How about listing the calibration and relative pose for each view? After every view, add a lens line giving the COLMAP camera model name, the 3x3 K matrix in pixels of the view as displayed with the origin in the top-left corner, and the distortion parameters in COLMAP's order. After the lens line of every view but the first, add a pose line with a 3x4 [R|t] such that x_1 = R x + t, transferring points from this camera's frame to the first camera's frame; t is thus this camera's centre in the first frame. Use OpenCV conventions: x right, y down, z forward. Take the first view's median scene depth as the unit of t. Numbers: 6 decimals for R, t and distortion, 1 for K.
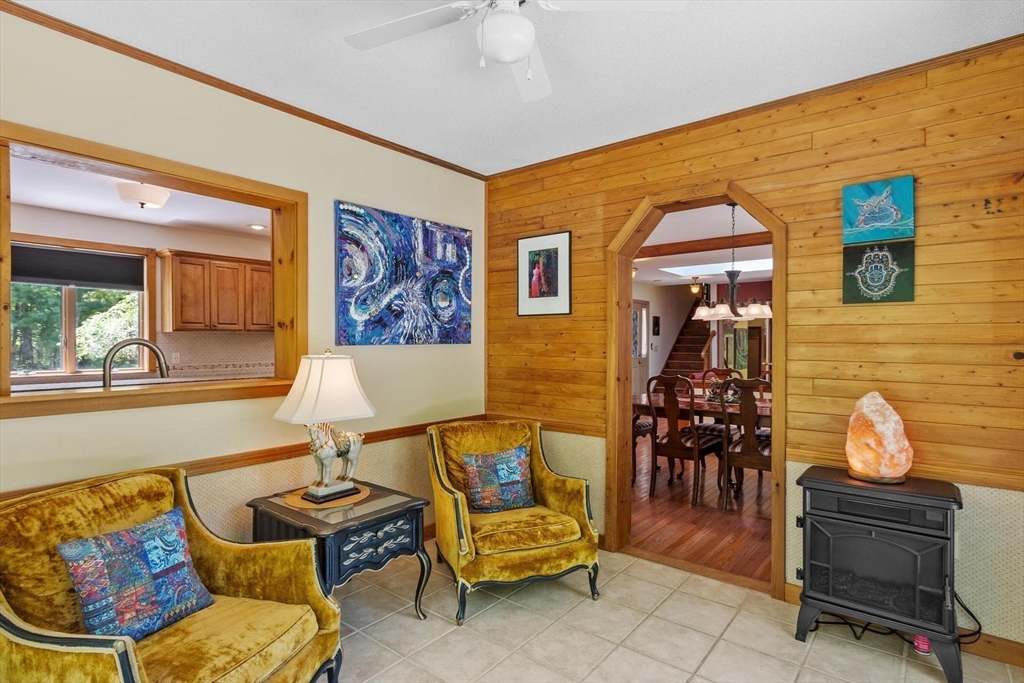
lens RADIAL K [[537.9, 0, 512.3], [0, 537.9, 339.4], [0, 0, 1]] dist [0.001223, -0.004752]
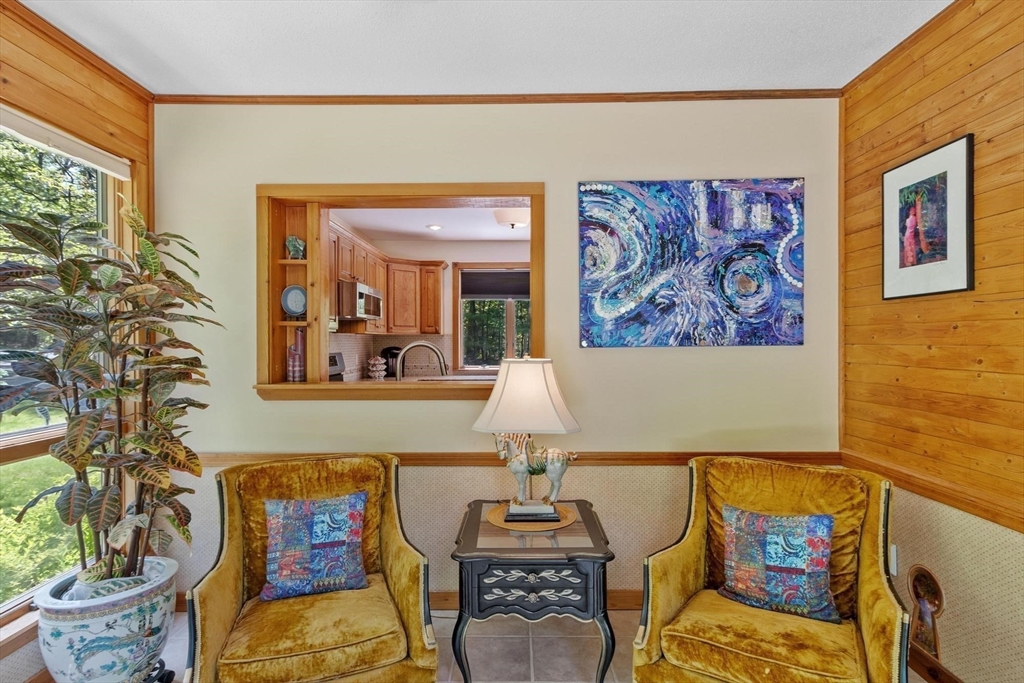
lens RADIAL K [[537.9, 0, 507.8], [0, 537.9, 343.9], [0, 0, 1]] dist [0.001223, -0.004752]
pose [[0.603913, -0.001118, -0.797050, 0.275598], [0.007170, 0.999966, 0.004030, 0.000861], [0.797018, -0.008149, 0.603901, 0.340235]]
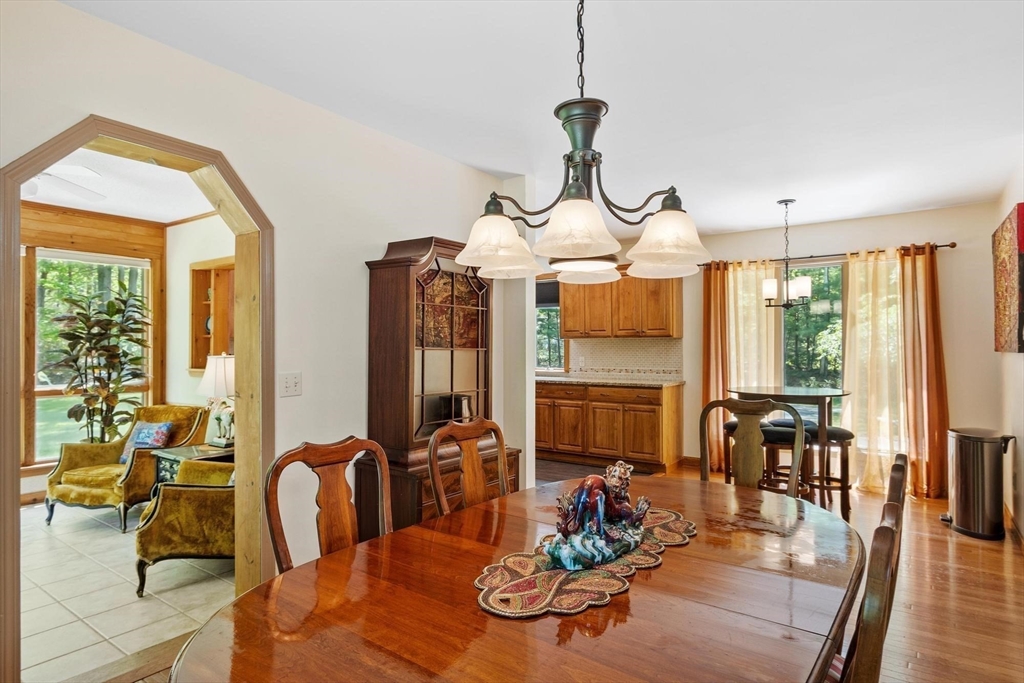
lens RADIAL K [[575.3, 0, 505.4], [0, 575.3, 341.8], [0, 0, 1]] dist [0.005704, -0.001321]
pose [[0.028393, -0.008534, -0.999560, 1.106232], [0.004499, 0.999955, -0.008409, 0.004484], [0.999587, -0.004258, 0.028430, 1.411029]]
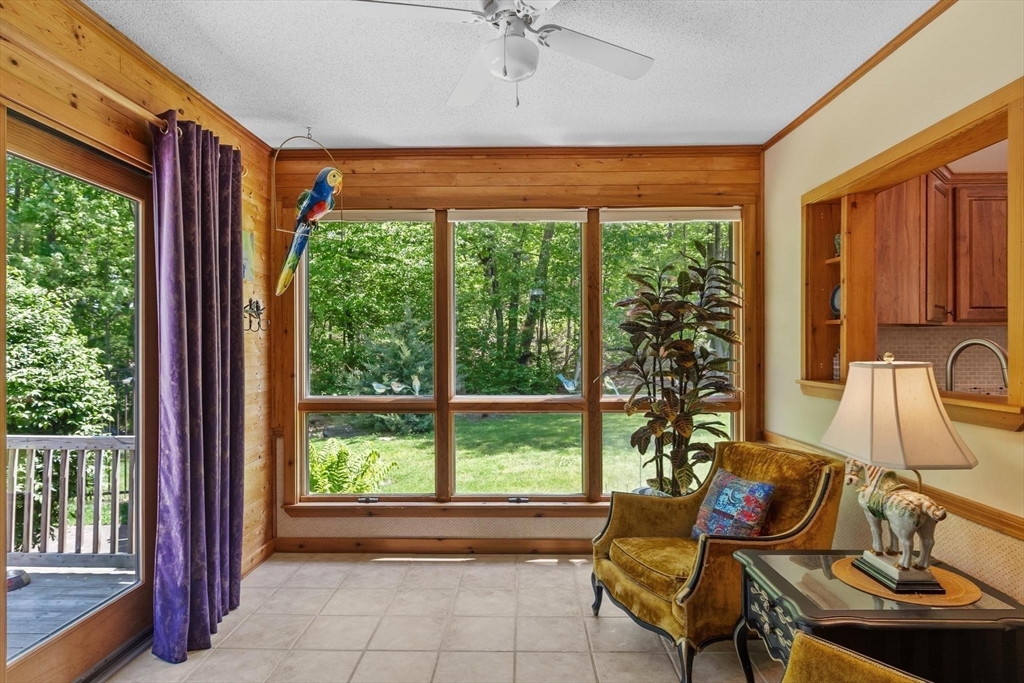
lens RADIAL K [[575.3, 0, 514.9], [0, 575.3, 346.5], [0, 0, 1]] dist [0.005704, -0.001321]
pose [[-0.797422, 0.004121, -0.603409, 0.350715], [0.006382, 0.999978, -0.001604, 0.006923], [0.603389, -0.005130, -0.797431, 1.008436]]
